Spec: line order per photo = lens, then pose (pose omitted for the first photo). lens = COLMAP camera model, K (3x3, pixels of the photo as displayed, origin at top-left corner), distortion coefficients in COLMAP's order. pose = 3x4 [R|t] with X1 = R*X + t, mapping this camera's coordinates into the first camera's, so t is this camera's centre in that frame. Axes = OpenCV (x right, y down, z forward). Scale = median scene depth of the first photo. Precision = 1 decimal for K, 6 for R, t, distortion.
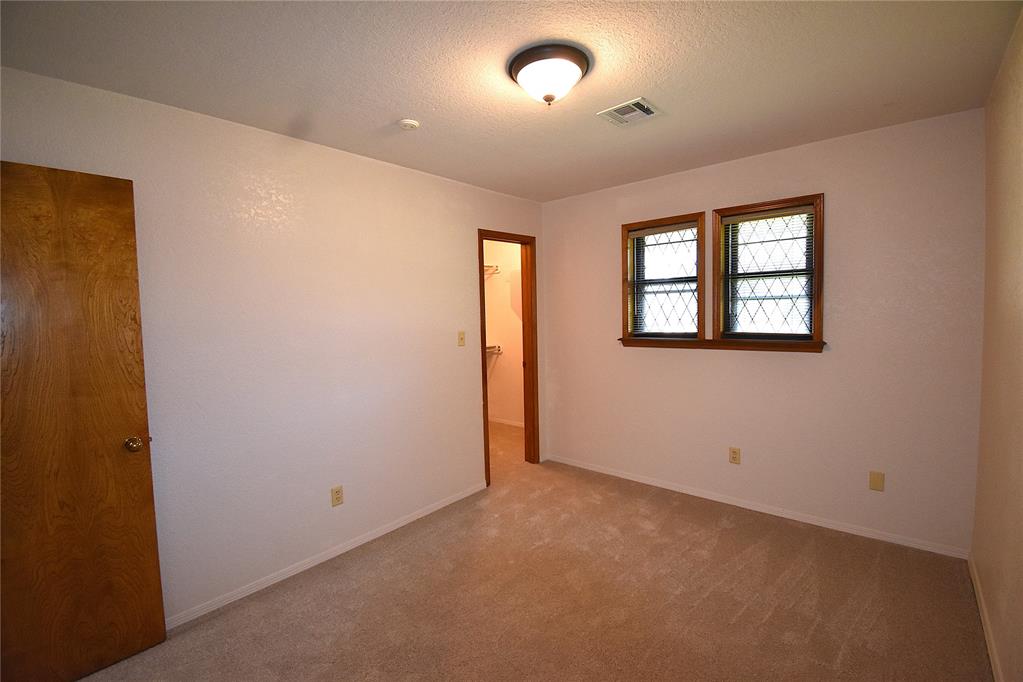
lens RADIAL K [[450.9, 0, 514.0], [0, 450.9, 337.8], [0, 0, 1]] dist [0.028338, -0.029045]
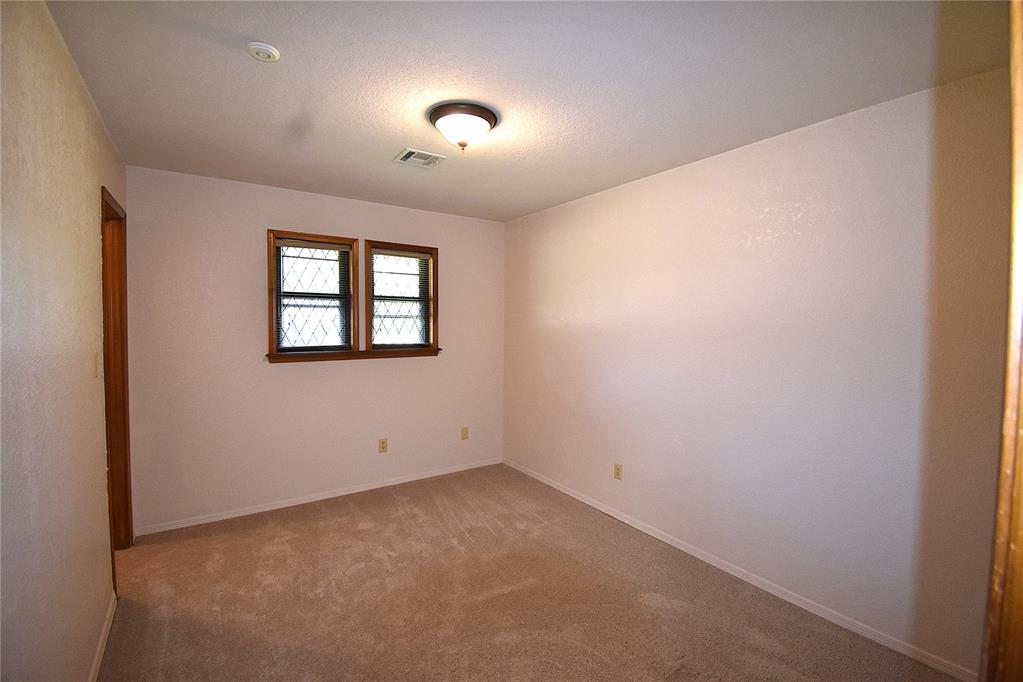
lens RADIAL K [[450.9, 0, 514.0], [0, 450.9, 337.8], [0, 0, 1]] dist [0.028338, -0.029045]
pose [[0.250290, -0.005675, 0.968154, -0.580411], [0.044687, 0.998985, -0.005696, -0.004926], [-0.967139, 0.044690, 0.250290, 0.337649]]
